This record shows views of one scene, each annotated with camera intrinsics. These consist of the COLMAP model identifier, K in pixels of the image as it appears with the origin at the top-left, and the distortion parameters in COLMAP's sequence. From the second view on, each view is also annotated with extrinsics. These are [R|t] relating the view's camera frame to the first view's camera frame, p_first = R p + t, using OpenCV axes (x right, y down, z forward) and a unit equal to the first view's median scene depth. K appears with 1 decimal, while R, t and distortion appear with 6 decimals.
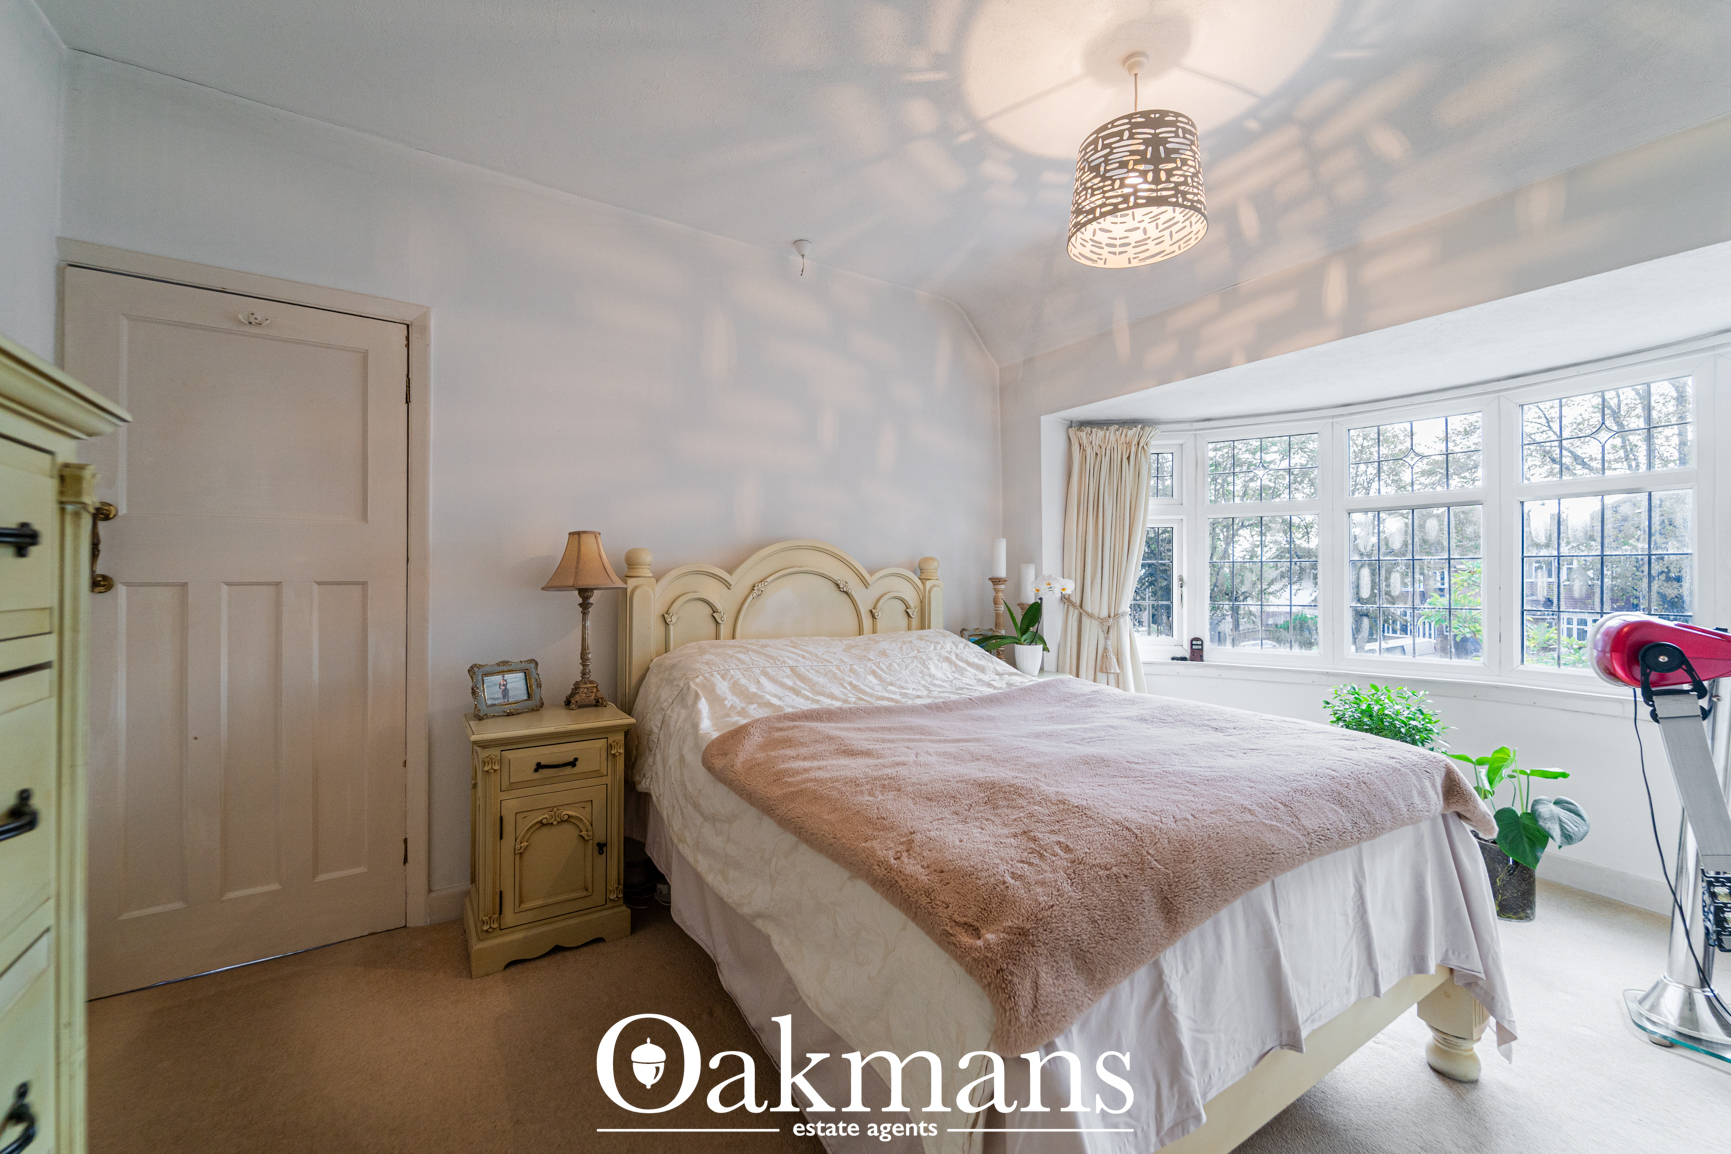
lens RADIAL K [[706.2, 0, 870.2], [0, 706.2, 576.6], [0, 0, 1]] dist [0.004595, -0.002296]
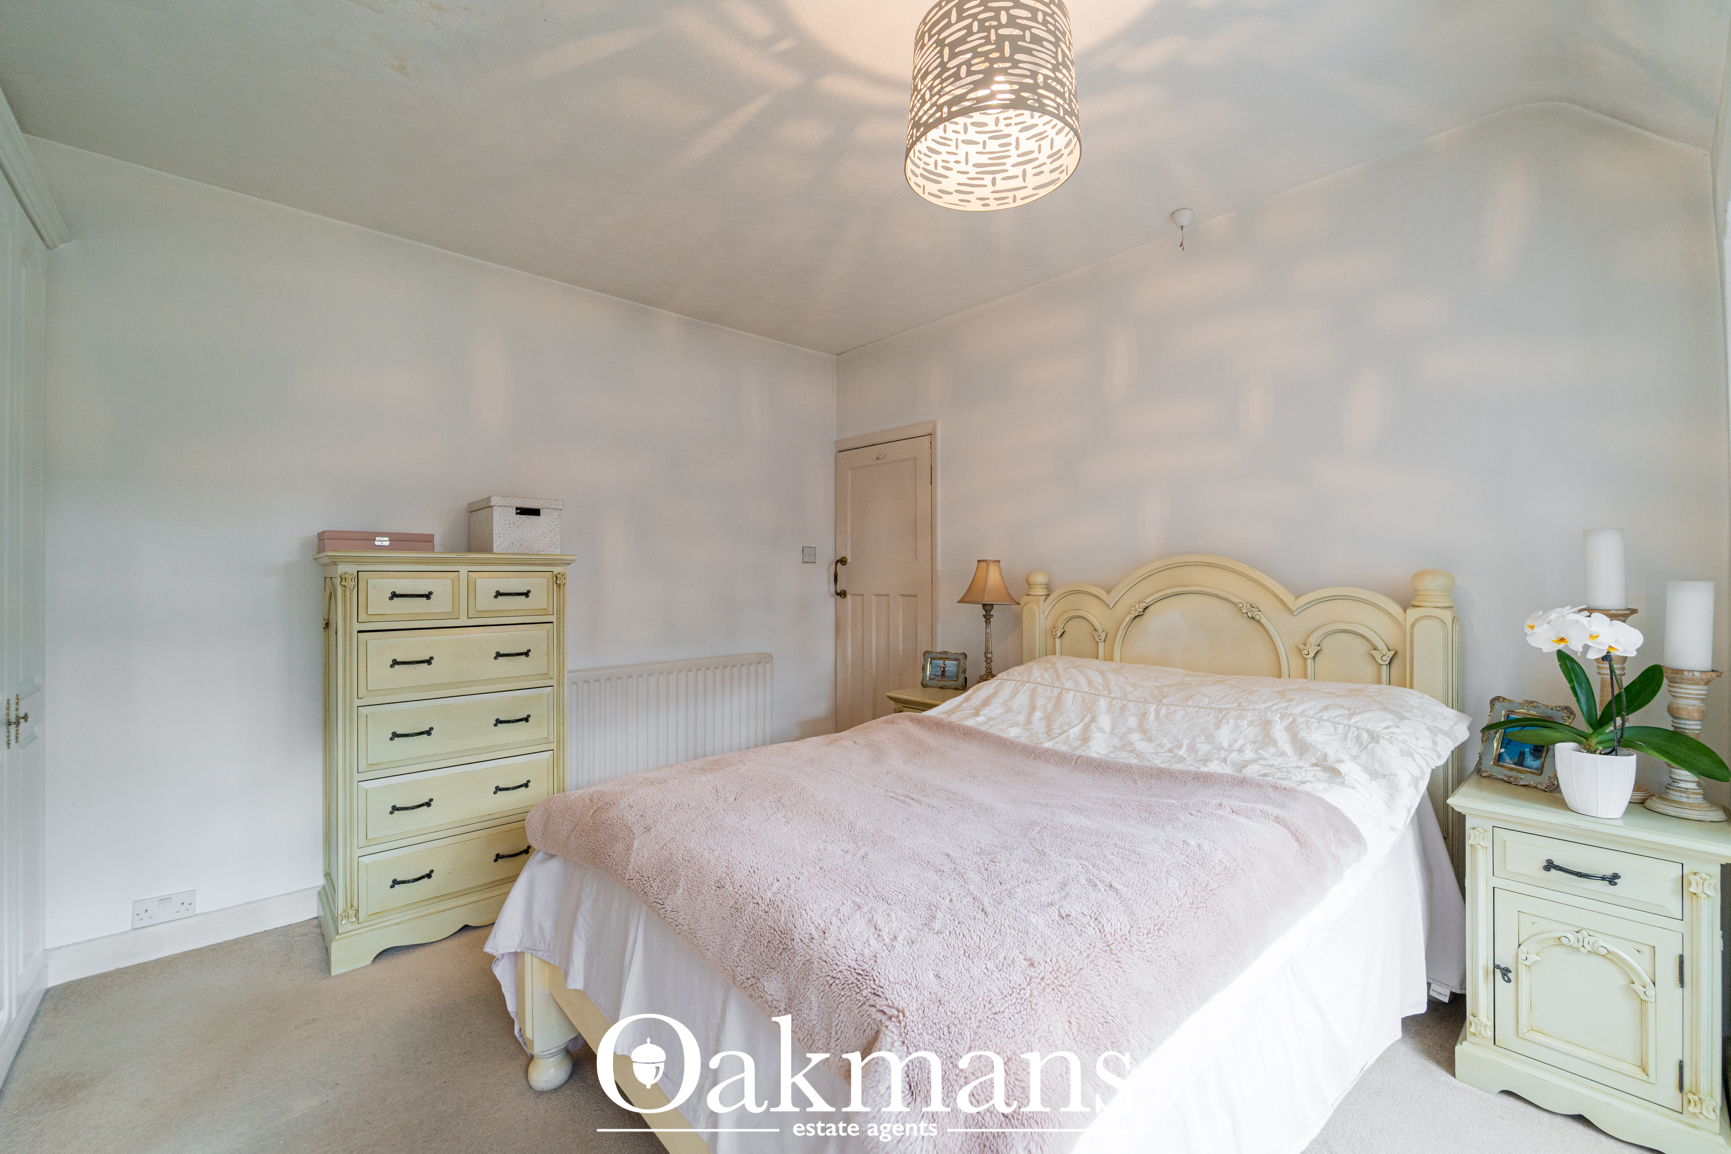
lens RADIAL K [[706.2, 0, 870.0], [0, 706.2, 576.0], [0, 0, 1]] dist [0.004595, -0.002296]
pose [[0.145129, -0.000266, -0.989413, 0.795470], [0.006201, 0.999981, 0.000641, -0.034016], [0.989393, -0.006228, 0.145128, 0.556760]]
